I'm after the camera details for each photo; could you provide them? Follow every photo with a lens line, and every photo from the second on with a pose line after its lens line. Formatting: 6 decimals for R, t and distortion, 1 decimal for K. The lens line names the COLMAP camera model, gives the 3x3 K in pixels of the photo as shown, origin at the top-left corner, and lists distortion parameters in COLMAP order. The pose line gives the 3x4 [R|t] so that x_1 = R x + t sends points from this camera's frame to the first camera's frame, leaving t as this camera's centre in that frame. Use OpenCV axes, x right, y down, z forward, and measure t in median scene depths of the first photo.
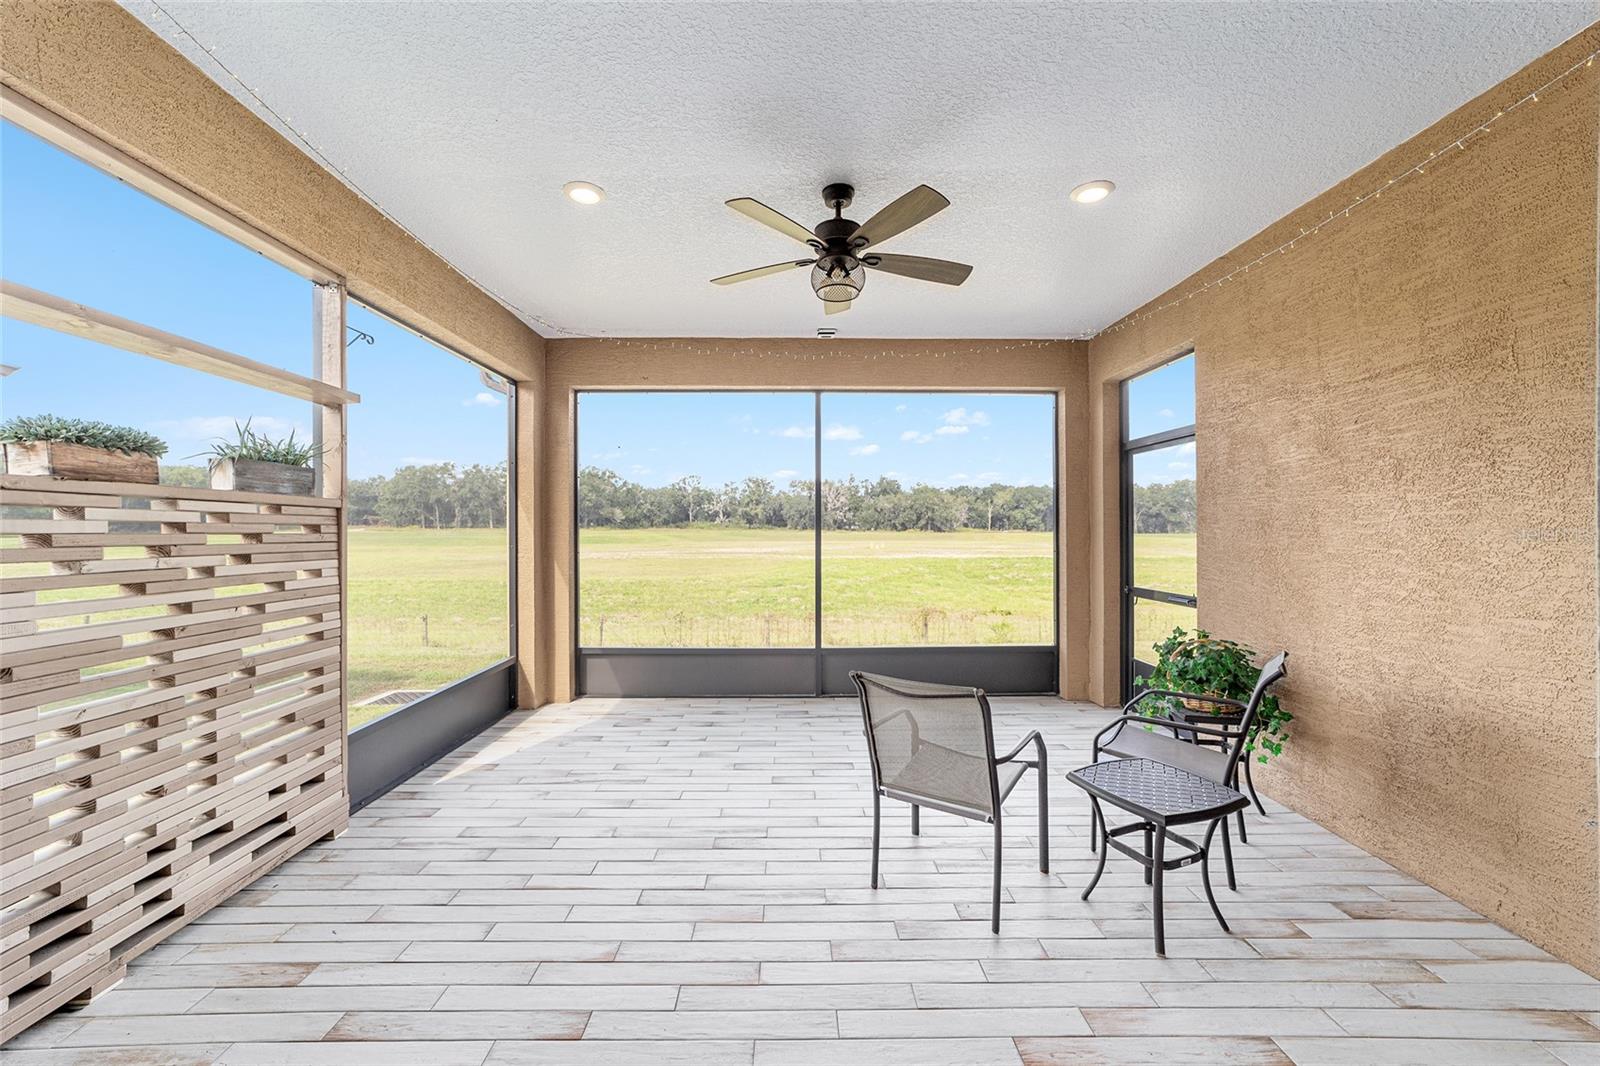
lens RADIAL K [[617.3, 0, 793.2], [0, 617.3, 526.5], [0, 0, 1]] dist [-0.013781, 0.007595]
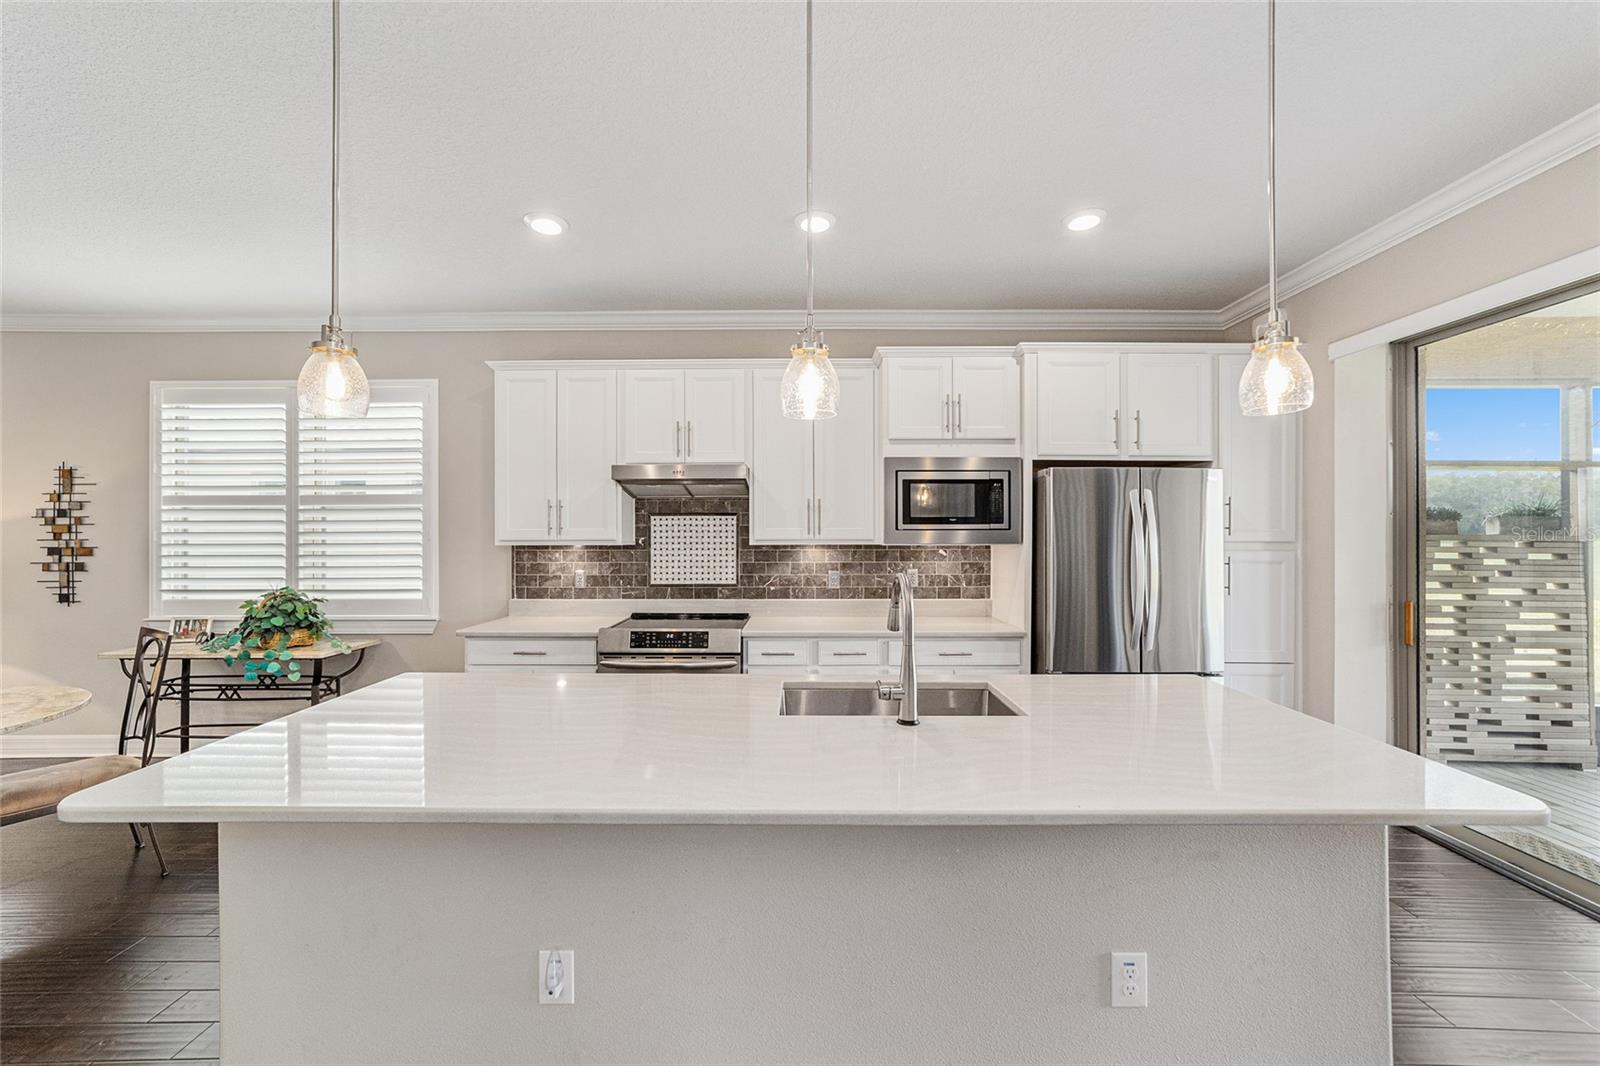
lens RADIAL K [[617.3, 0, 792.4], [0, 617.3, 534.2], [0, 0, 1]] dist [-0.013781, 0.007595]
pose [[-0.019493, -0.003915, -0.999802, 0.070683], [0.002888, 0.999988, -0.003972, -0.004588], [0.999806, -0.002965, -0.019482, -0.079084]]
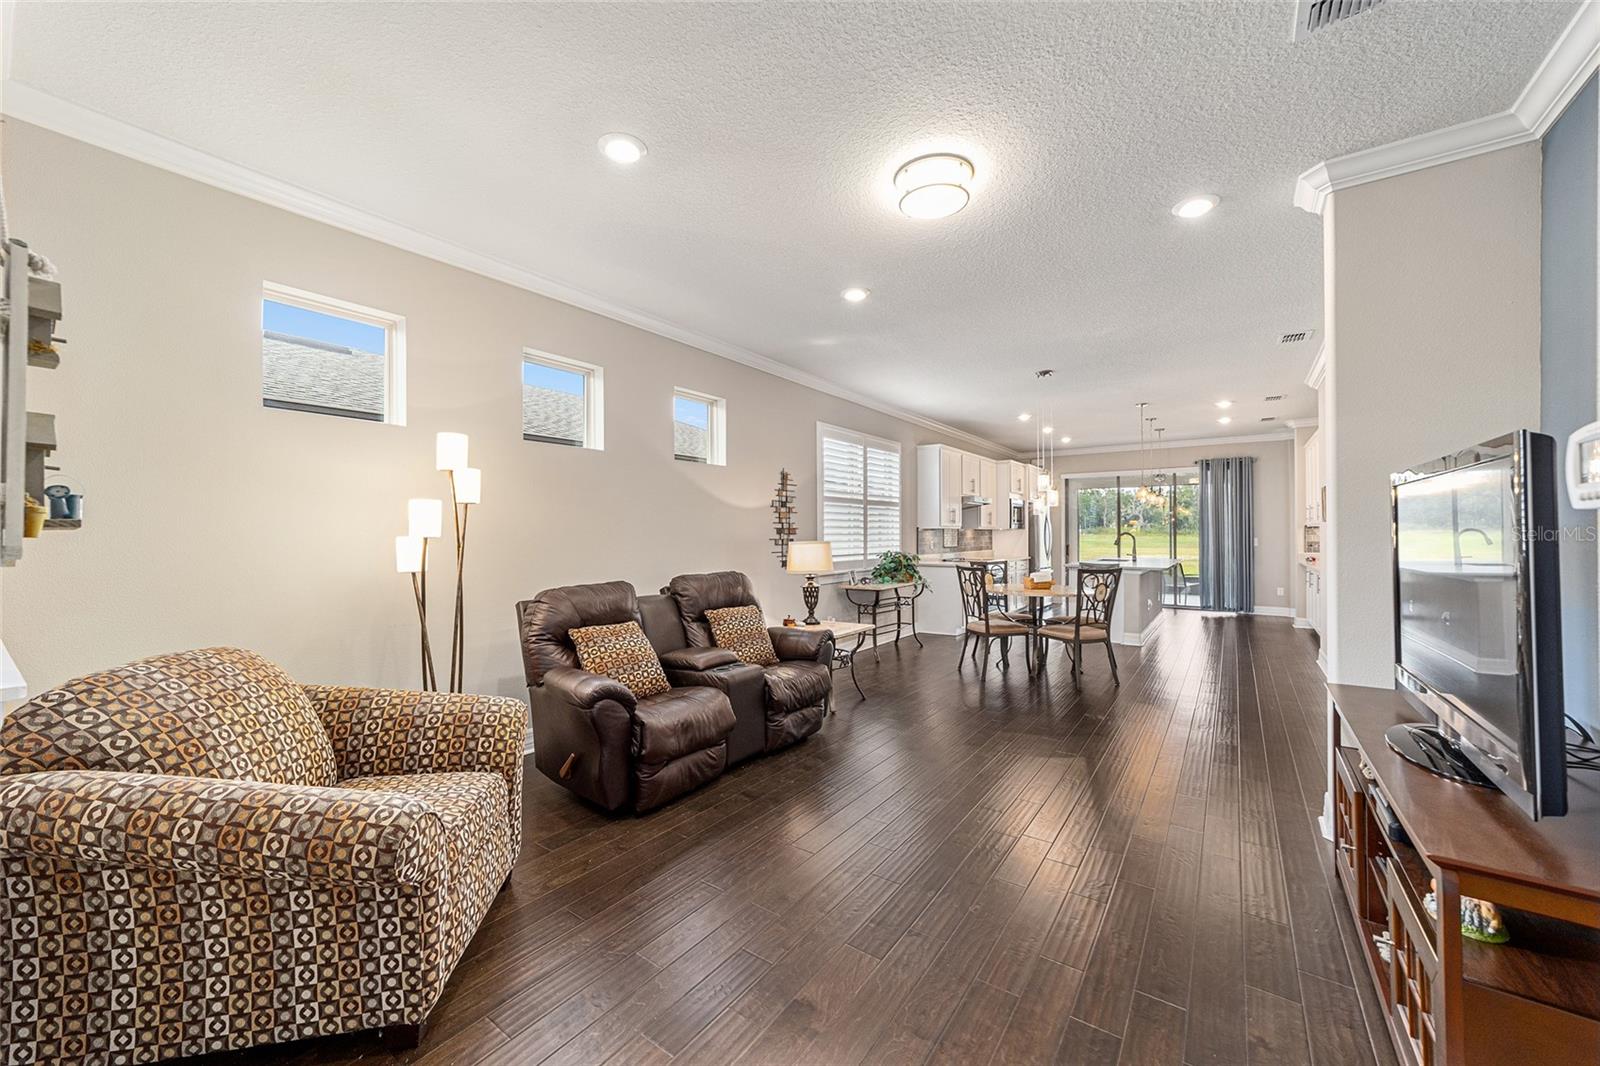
lens RADIAL K [[617.3, 0, 796.9], [0, 617.3, 534.3], [0, 0, 1]] dist [-0.013781, 0.007595]
pose [[0.807301, -0.002840, -0.590133, 0.056620], [0.003455, 0.999994, -0.000086, -0.000588], [0.590129, -0.001969, 0.807306, -0.407573]]
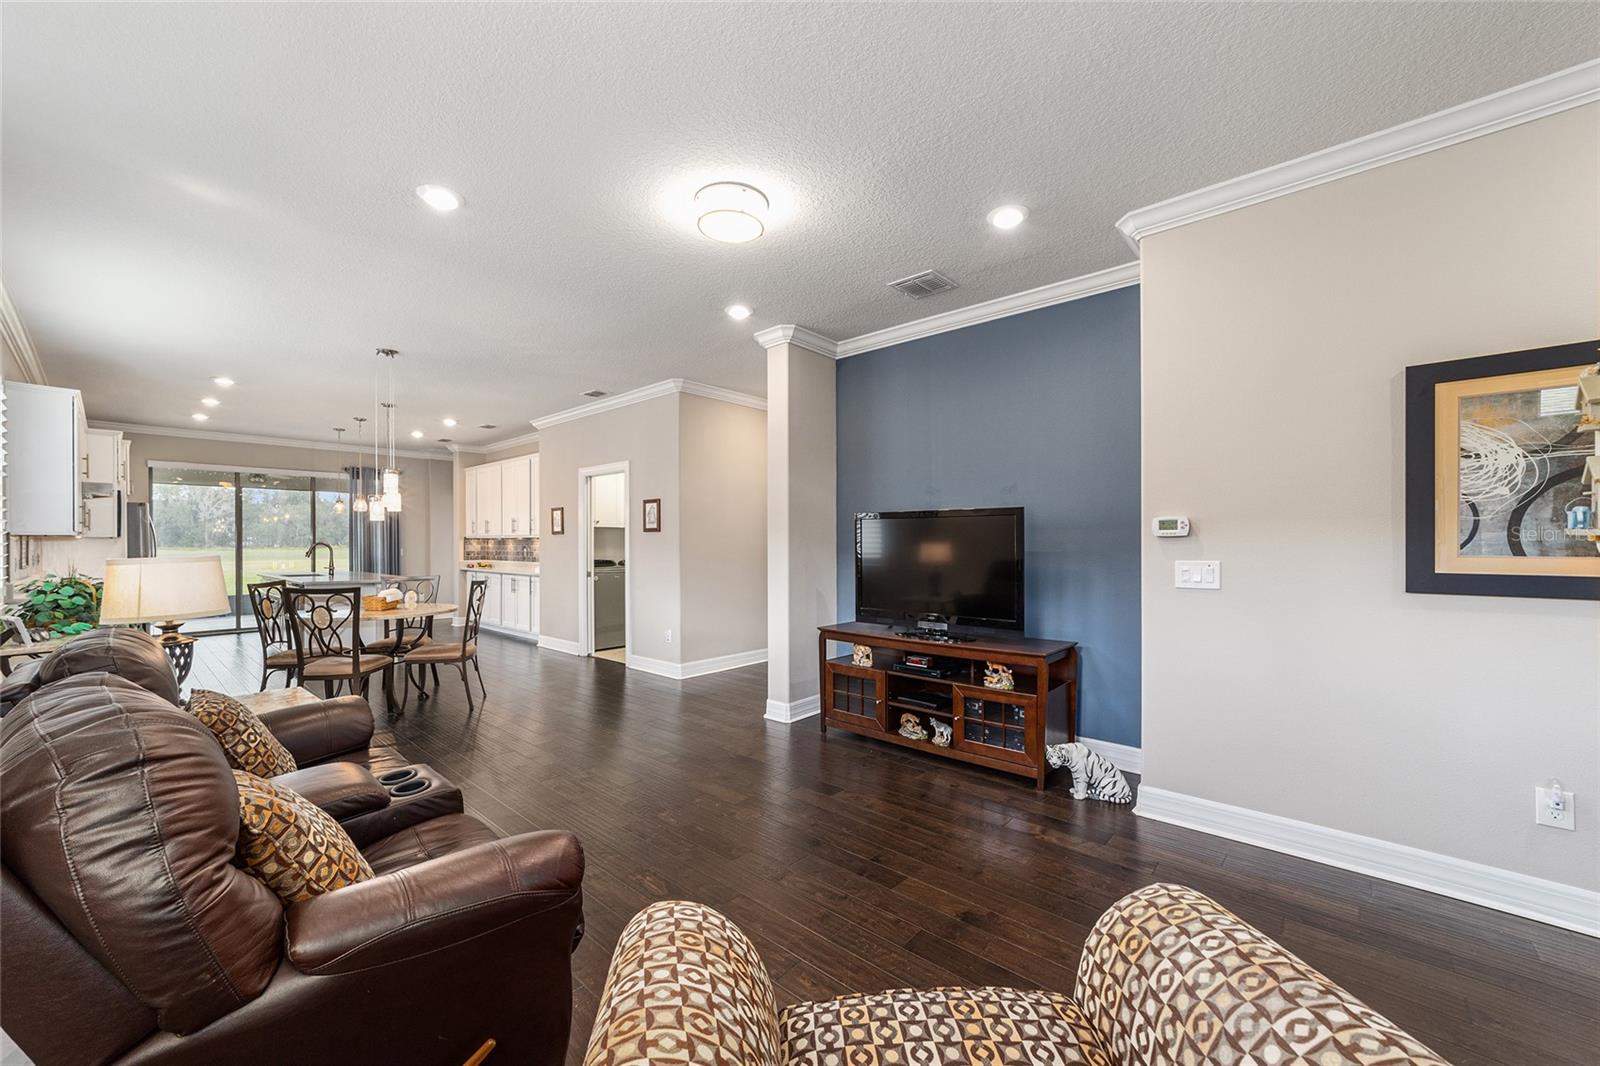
lens RADIAL K [[617.3, 0, 790.8], [0, 617.3, 546.7], [0, 0, 1]] dist [-0.013781, 0.007595]
pose [[0.679462, -0.005435, 0.733690, -0.046618], [-0.000087, 0.999972, 0.007488, -0.001247], [-0.733710, -0.005151, 0.679443, -0.392604]]
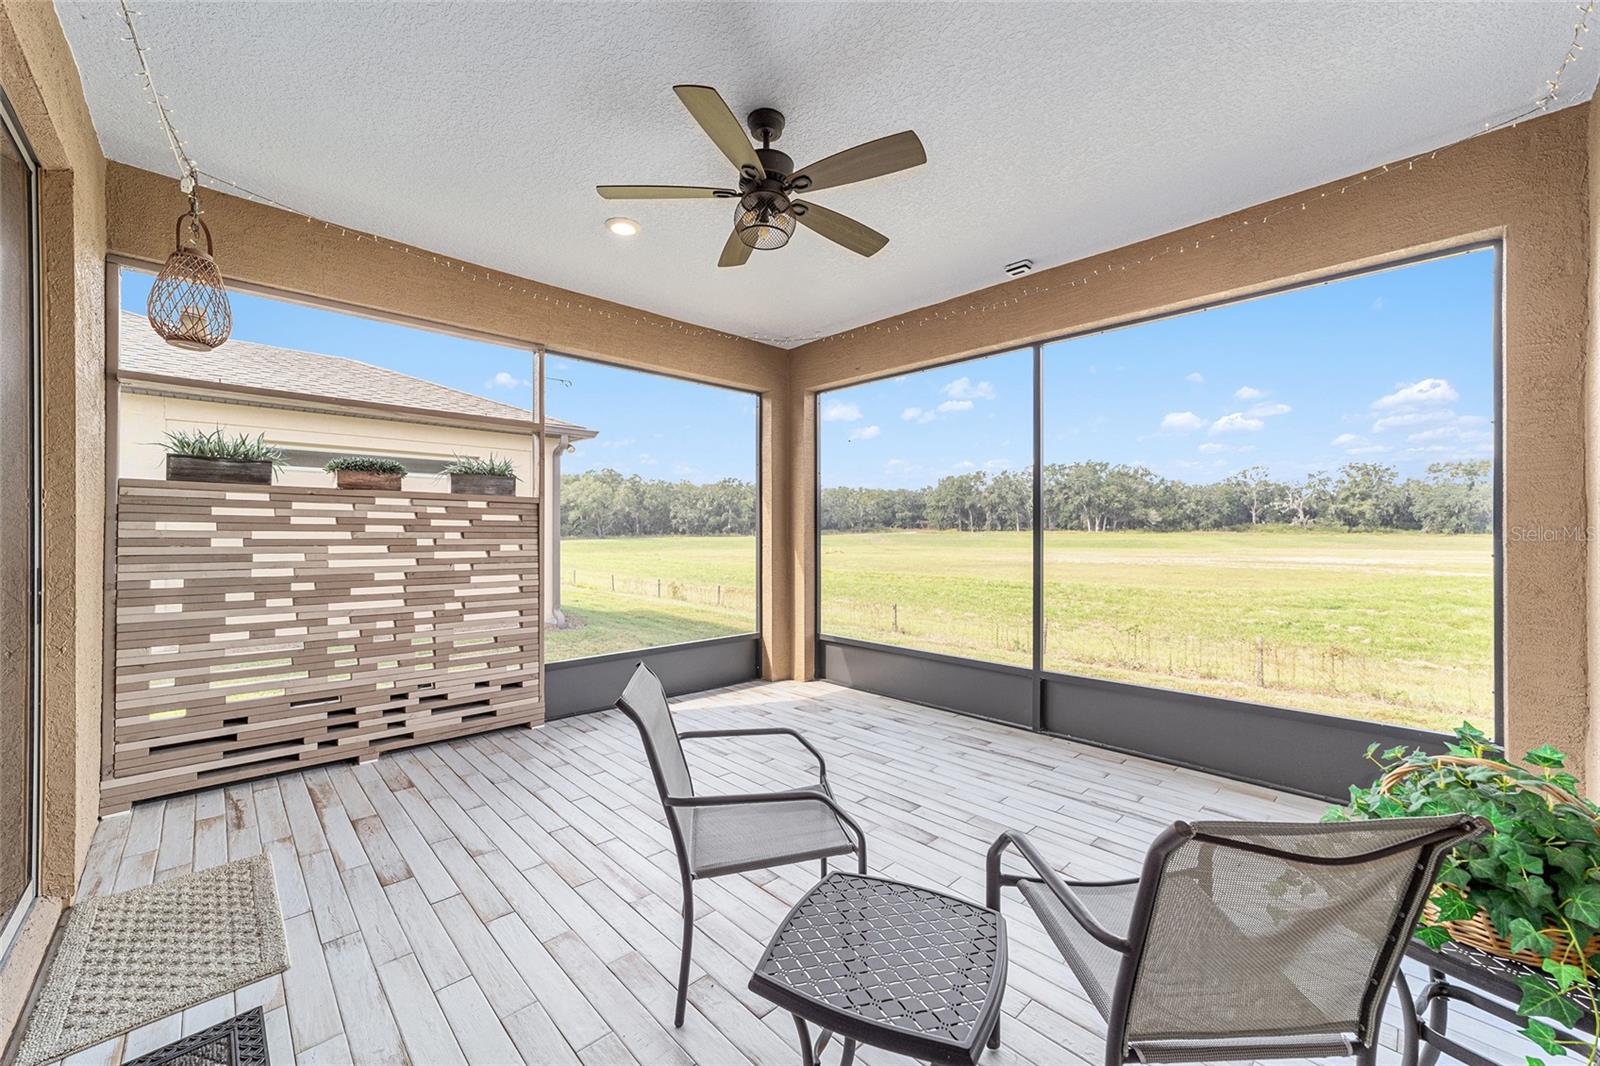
lens RADIAL K [[617.3, 0, 793.9], [0, 617.3, 535.0], [0, 0, 1]] dist [-0.013781, 0.007595]
pose [[0.686702, 0.005203, -0.726920, 0.071202], [0.000991, 0.999967, 0.008094, 0.003199], [0.726938, -0.006279, 0.686674, 0.042213]]
